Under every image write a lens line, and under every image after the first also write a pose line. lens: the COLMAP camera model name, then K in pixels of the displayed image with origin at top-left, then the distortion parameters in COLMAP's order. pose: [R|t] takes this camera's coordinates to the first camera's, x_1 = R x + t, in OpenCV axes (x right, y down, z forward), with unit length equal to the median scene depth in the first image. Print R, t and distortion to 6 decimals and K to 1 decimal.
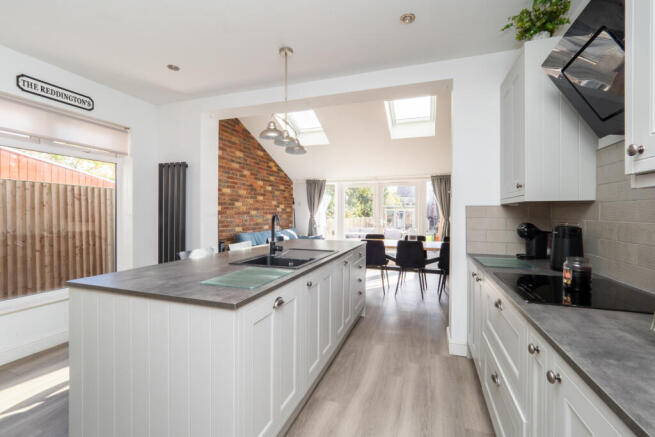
lens RADIAL K [[279.9, 0, 328.0], [0, 279.9, 217.1], [0, 0, 1]] dist [0.000300, -0.000009]
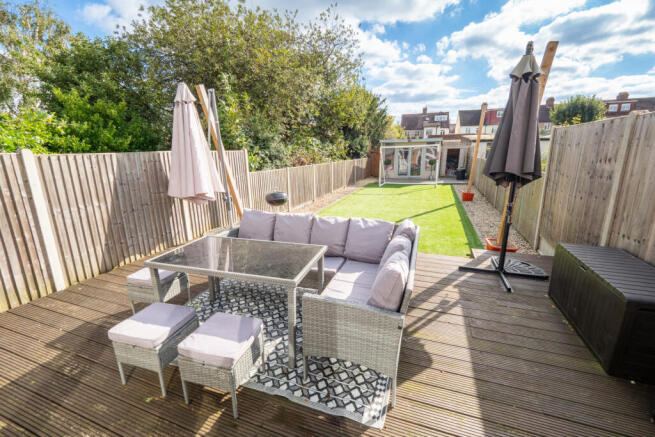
lens RADIAL K [[279.9, 0, 325.3], [0, 279.9, 218.1], [0, 0, 1]] dist [0.000300, -0.000009]
pose [[0.999343, -0.023028, -0.027992, 0.079228], [0.028503, 0.976338, 0.214364, -0.006917], [0.022393, -0.215021, 0.976353, 0.282045]]
